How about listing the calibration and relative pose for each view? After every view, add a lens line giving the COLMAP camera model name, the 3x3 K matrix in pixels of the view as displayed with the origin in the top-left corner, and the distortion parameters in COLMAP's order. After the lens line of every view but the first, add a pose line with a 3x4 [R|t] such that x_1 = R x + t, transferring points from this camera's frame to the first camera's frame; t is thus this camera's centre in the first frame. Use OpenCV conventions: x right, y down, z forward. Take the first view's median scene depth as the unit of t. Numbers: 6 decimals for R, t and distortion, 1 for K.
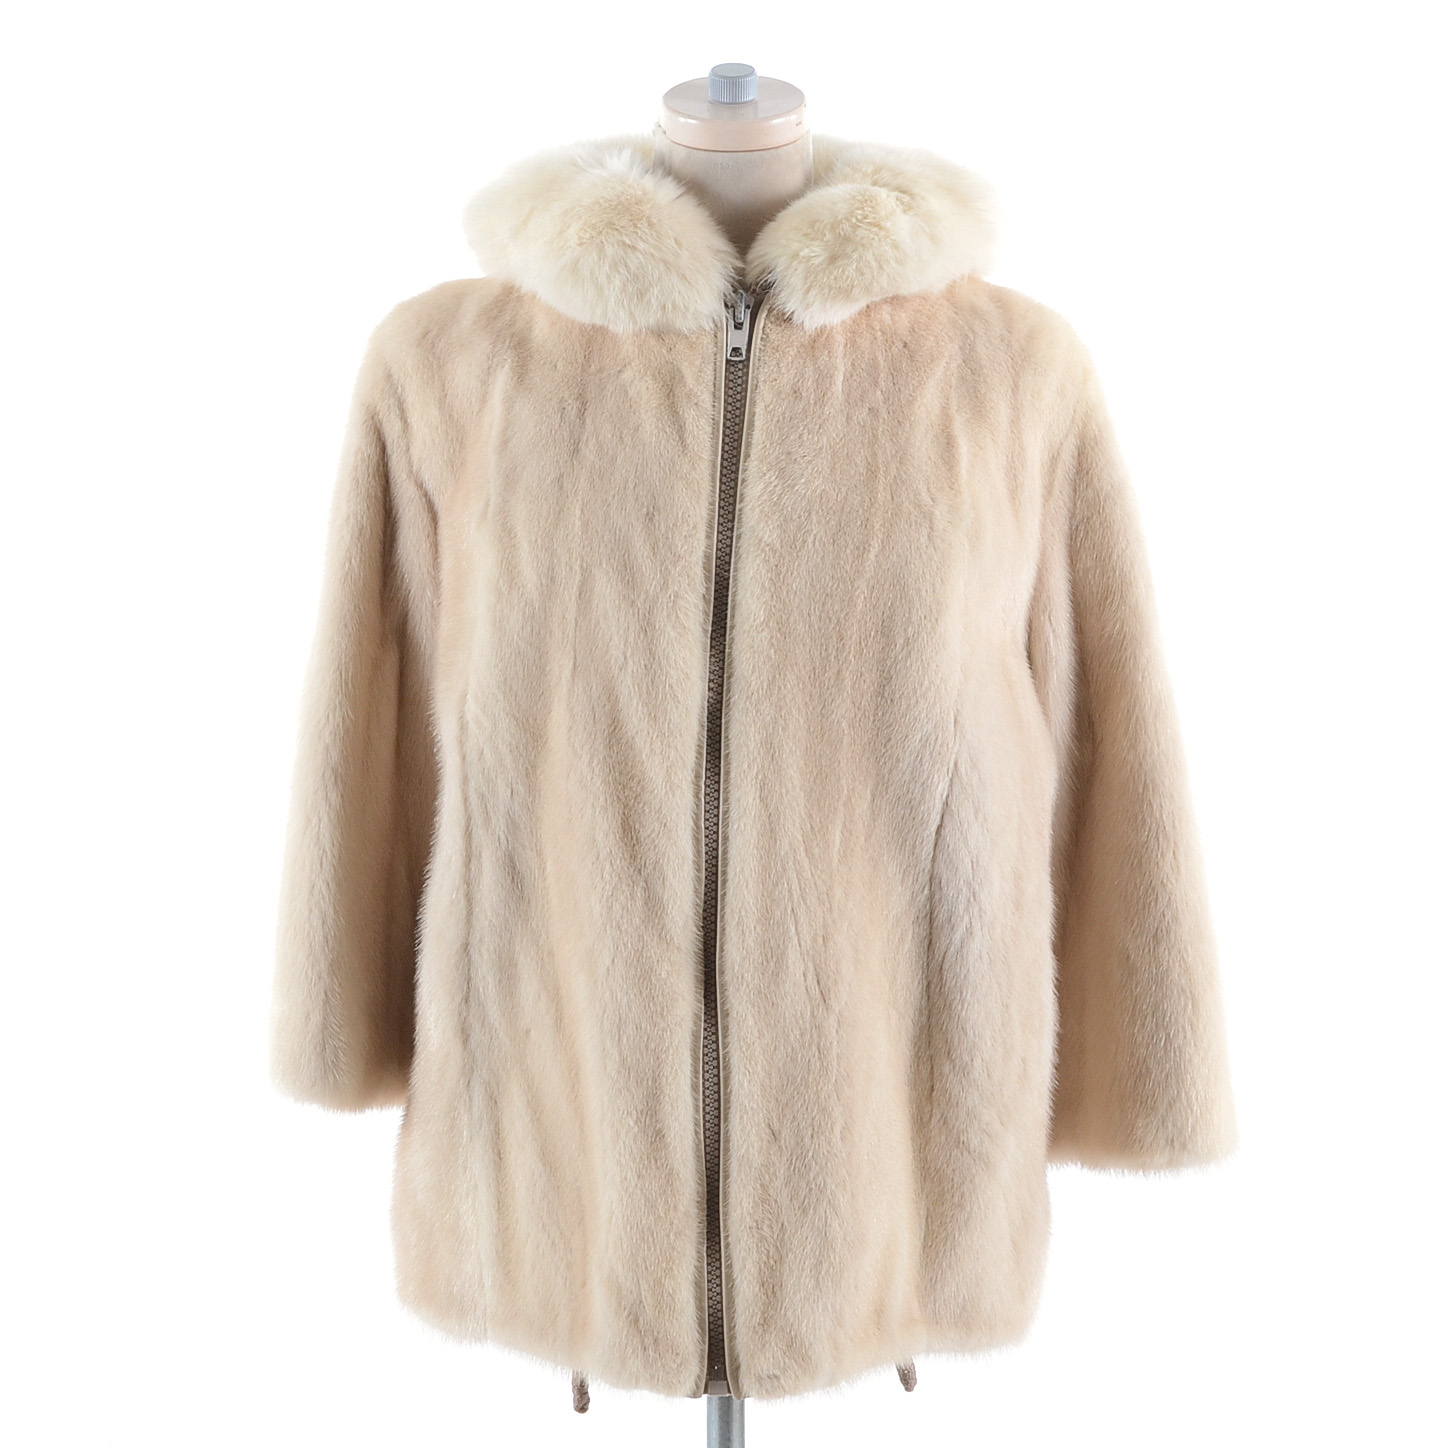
lens RADIAL K [[4644.5, 0, 728.2], [0, 4644.5, 723.1], [0, 0, 1]] dist [0.030155, 0.000000]
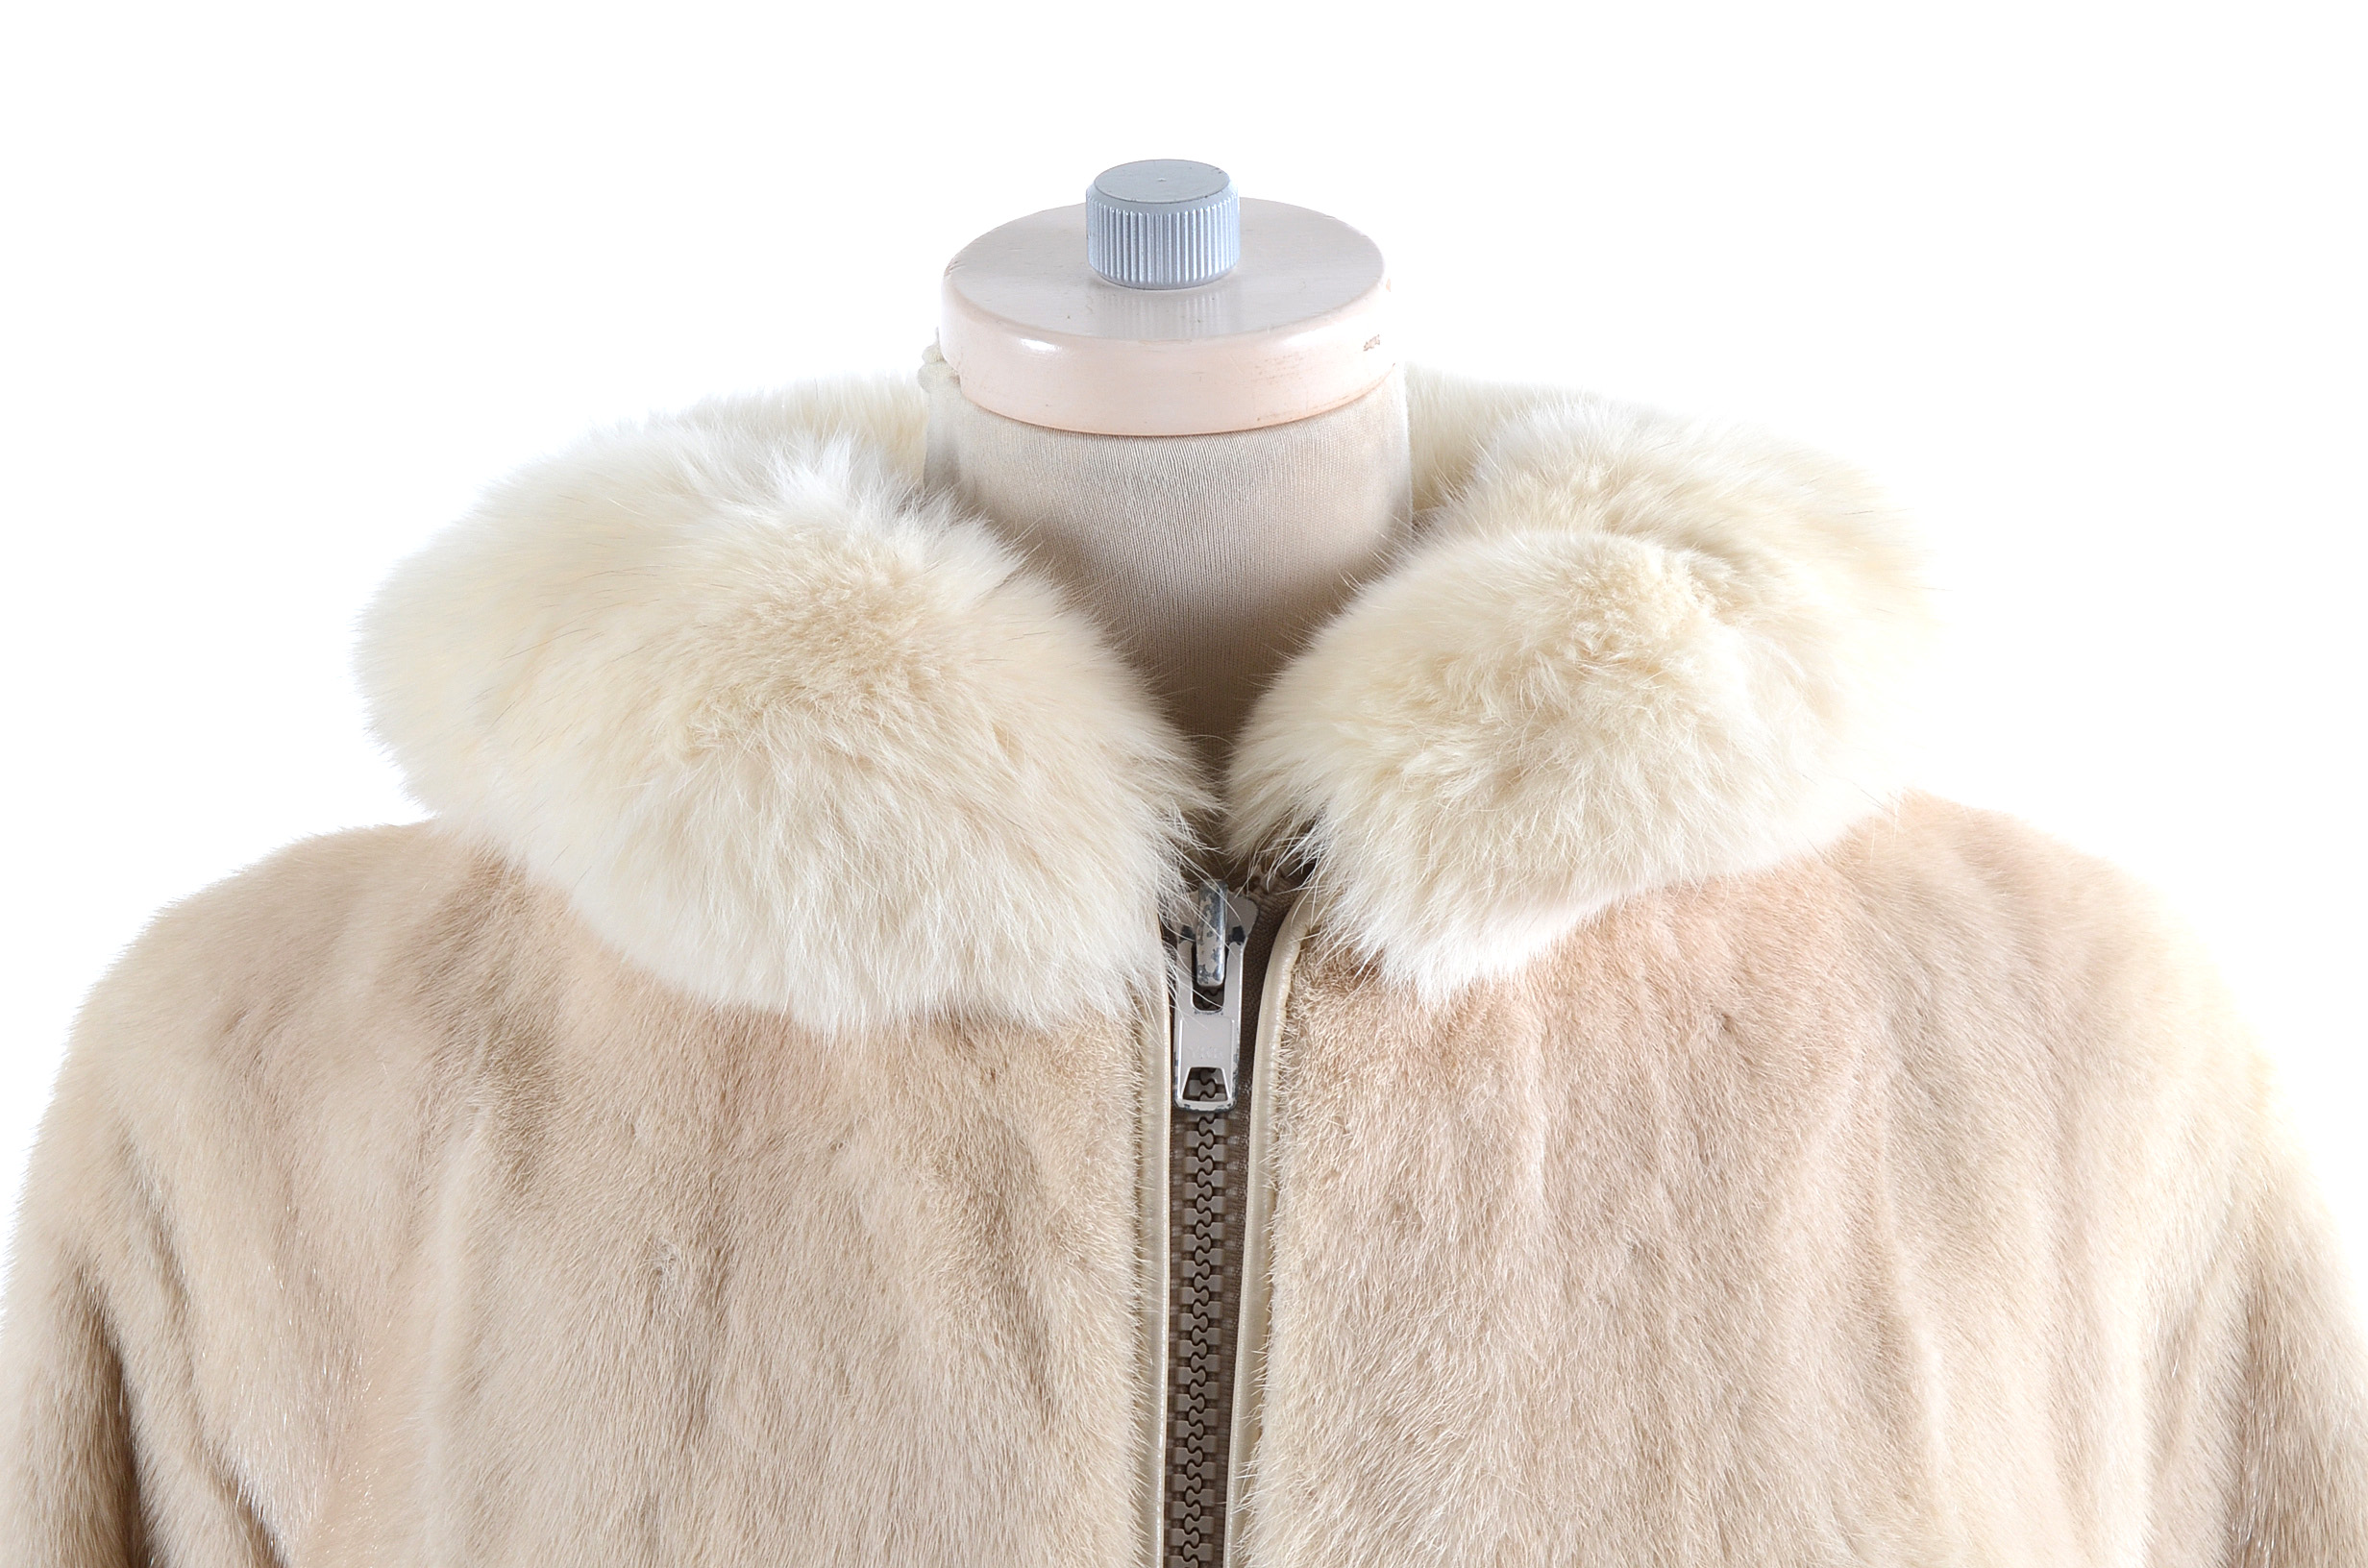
lens RADIAL K [[5337.8, 0, 1175.8], [0, 5337.8, 783.0], [0, 0, 1]] dist [0.088140, 0.000000]
pose [[0.999324, -0.029105, 0.022463, -0.007547], [0.029653, 0.999261, -0.024464, -0.090207], [-0.021735, 0.025114, 0.999448, 0.633542]]
